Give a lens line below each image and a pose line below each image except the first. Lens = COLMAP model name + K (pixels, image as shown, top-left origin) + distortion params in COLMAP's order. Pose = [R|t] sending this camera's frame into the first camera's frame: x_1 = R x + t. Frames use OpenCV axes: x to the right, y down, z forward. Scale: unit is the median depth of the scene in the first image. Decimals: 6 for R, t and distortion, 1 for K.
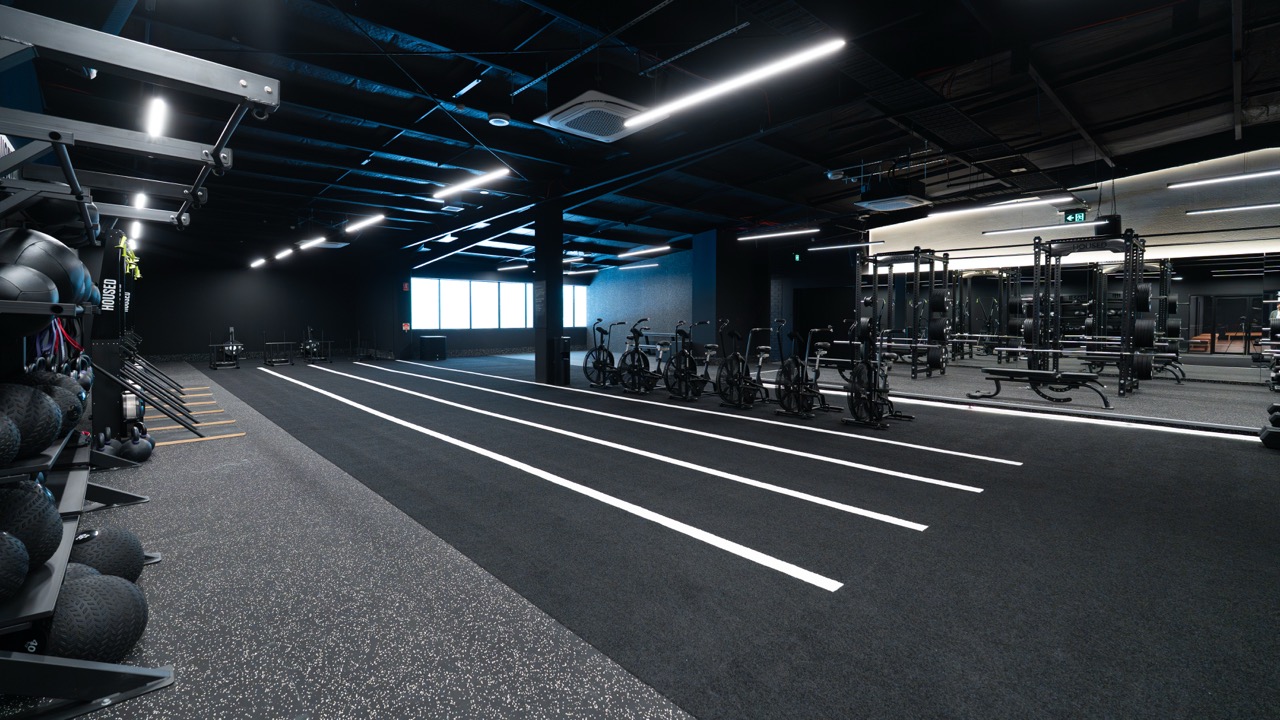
lens RADIAL K [[556.4, 0, 640.0], [0, 556.4, 360.0], [0, 0, 1]] dist [0.000646, 0.000085]
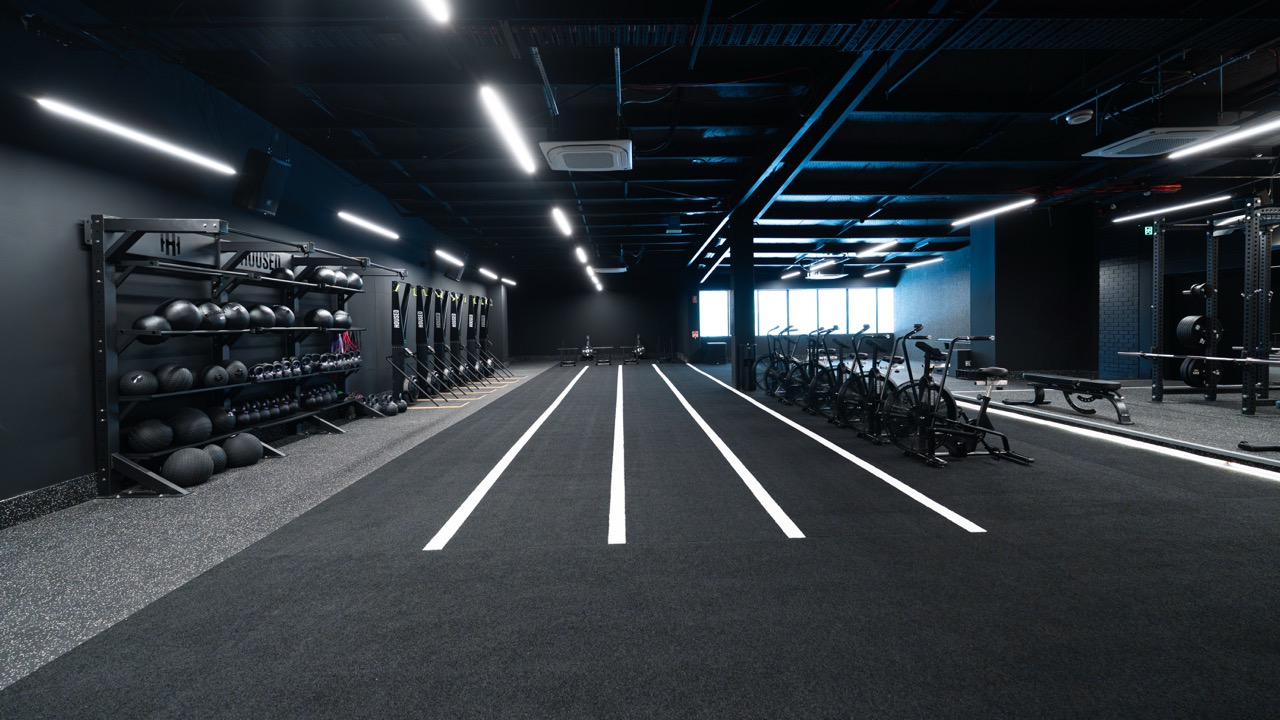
lens RADIAL K [[556.4, 0, 640.0], [0, 556.4, 360.0], [0, 0, 1]] dist [0.000646, 0.000085]
pose [[0.747164, 0.022704, -0.664252, 0.269150], [-0.029526, 0.999564, 0.000953, -0.004755], [0.663984, 0.018901, 0.747508, 0.067494]]
